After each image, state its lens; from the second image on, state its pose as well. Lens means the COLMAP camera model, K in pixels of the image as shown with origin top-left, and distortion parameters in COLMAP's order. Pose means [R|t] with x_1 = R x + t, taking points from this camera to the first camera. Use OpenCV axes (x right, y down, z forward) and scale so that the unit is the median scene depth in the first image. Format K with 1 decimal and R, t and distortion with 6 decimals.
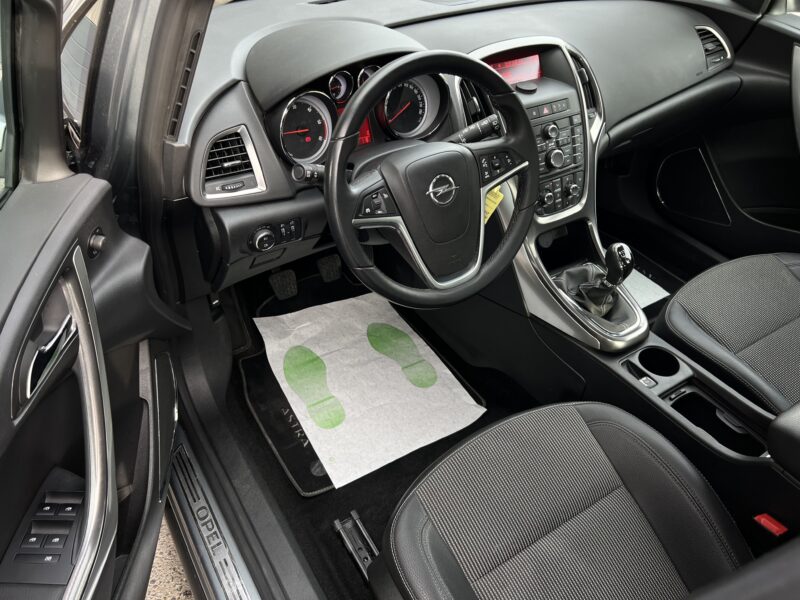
lens RADIAL K [[607.8, 0, 400.0], [0, 607.8, 300.0], [0, 0, 1]] dist [-0.001746, -0.000760]
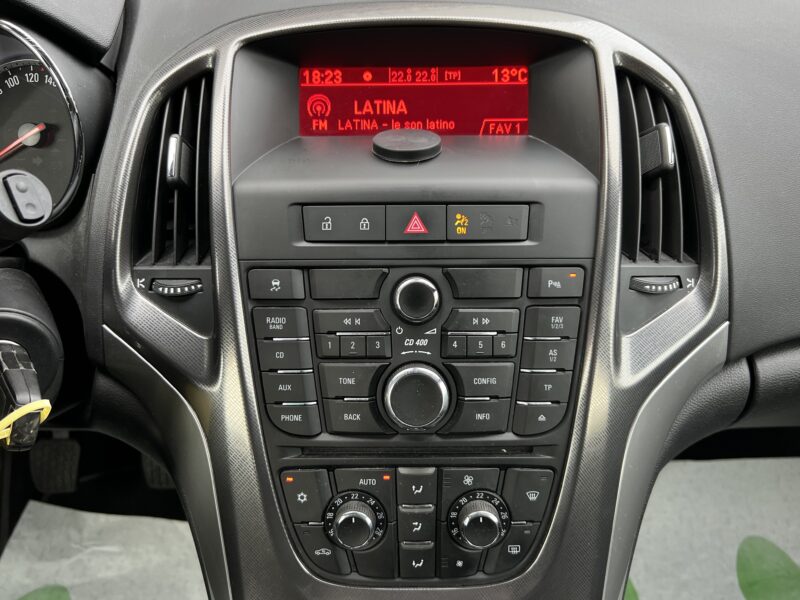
lens RADIAL K [[680.8, 0, 400.0], [0, 680.8, 300.0], [0, 0, 1]] dist [0.010247, -0.005572]
pose [[0.838902, 0.233418, -0.491691, 0.378017], [-0.324239, 0.939904, -0.107007, -0.230663], [0.437165, 0.249193, 0.864170, 0.696878]]
